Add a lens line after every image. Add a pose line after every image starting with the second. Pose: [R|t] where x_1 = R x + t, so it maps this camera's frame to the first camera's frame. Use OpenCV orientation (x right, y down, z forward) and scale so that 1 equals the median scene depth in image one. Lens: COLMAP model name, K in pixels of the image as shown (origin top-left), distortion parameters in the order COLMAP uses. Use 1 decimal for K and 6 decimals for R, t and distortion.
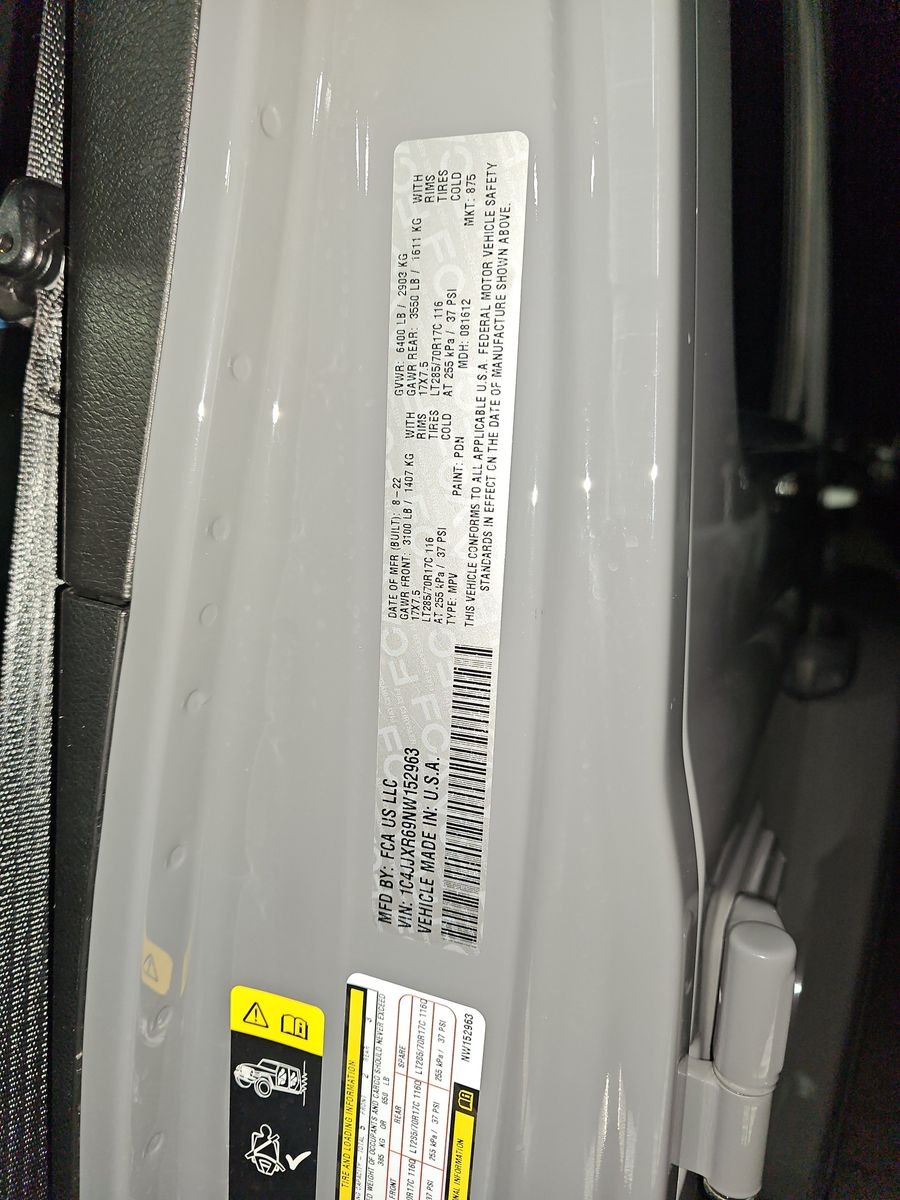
lens RADIAL K [[811.6, 0, 446.2], [0, 811.6, 601.6], [0, 0, 1]] dist [0.010610, -0.013661]
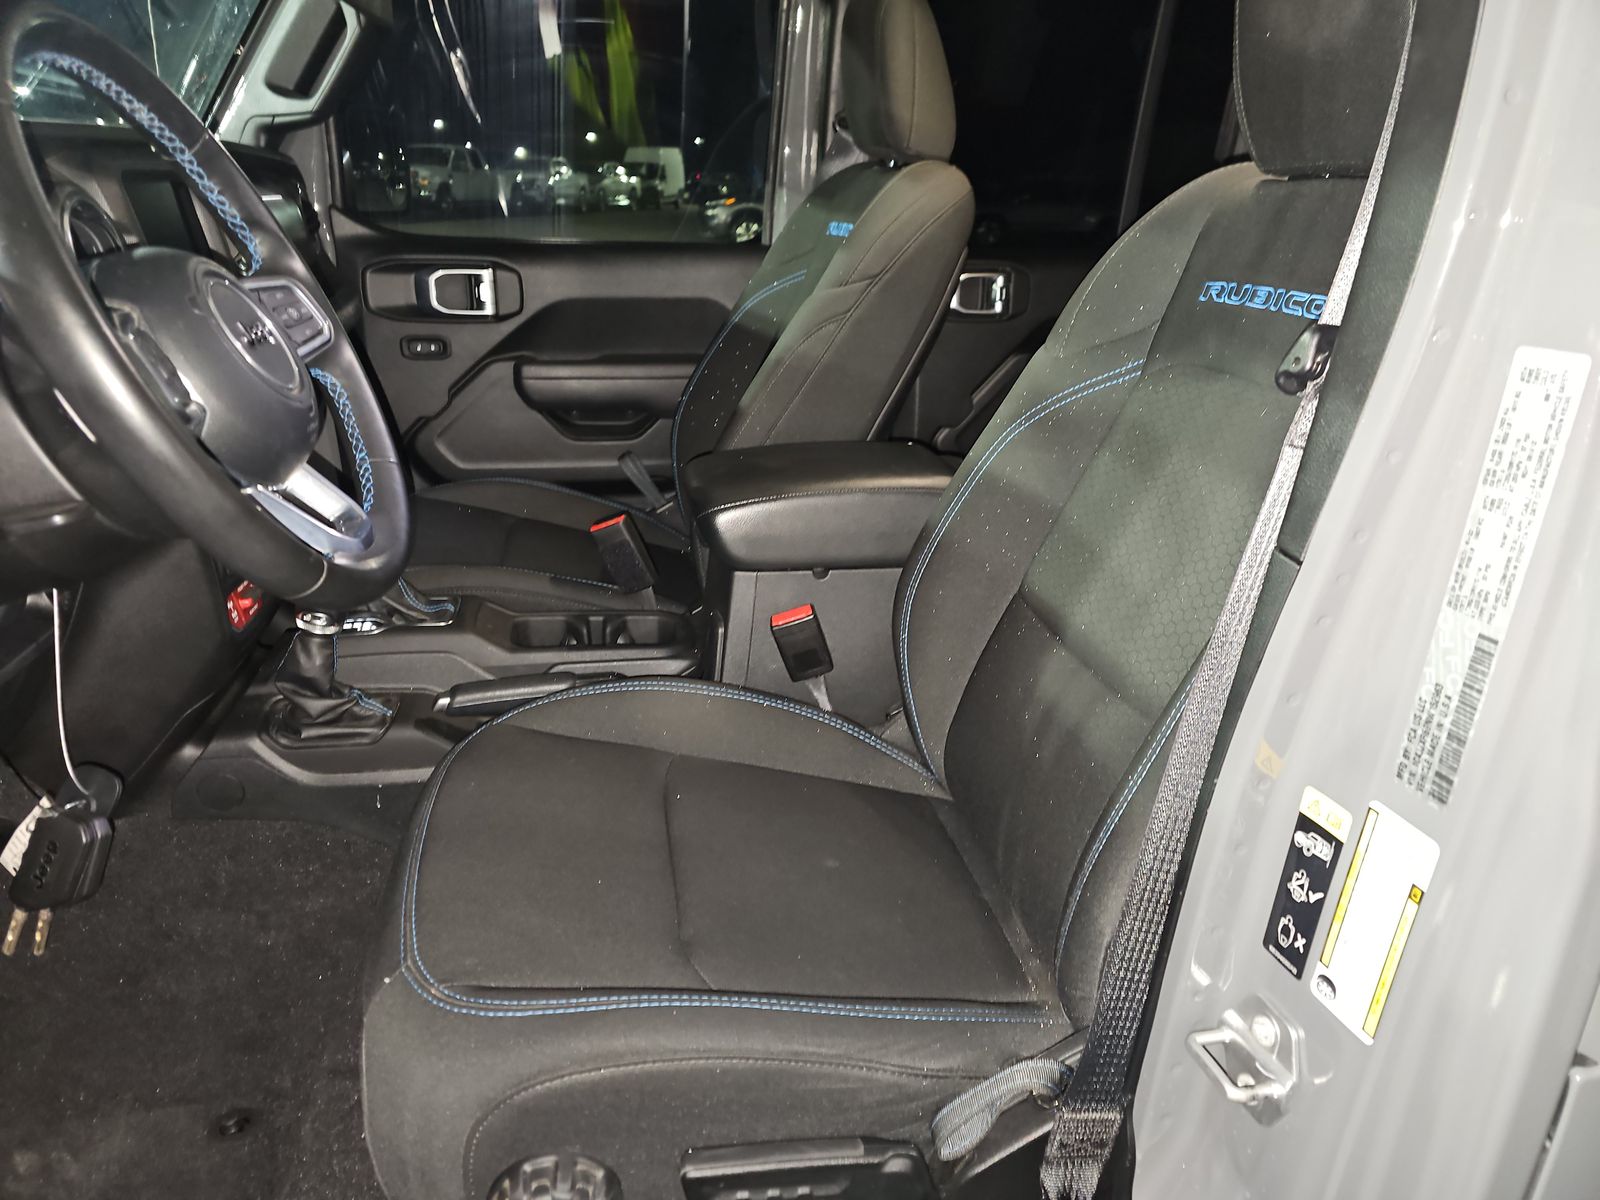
lens RADIAL K [[1082.1, 0, 793.6], [0, 1082.1, 602.0], [0, 0, 1]] dist [0.010610, -0.013661]
pose [[0.600157, 0.272733, -0.751950, 0.812120], [-0.184702, 0.961922, 0.201473, -0.194060], [0.778265, 0.017972, 0.627678, -1.496664]]
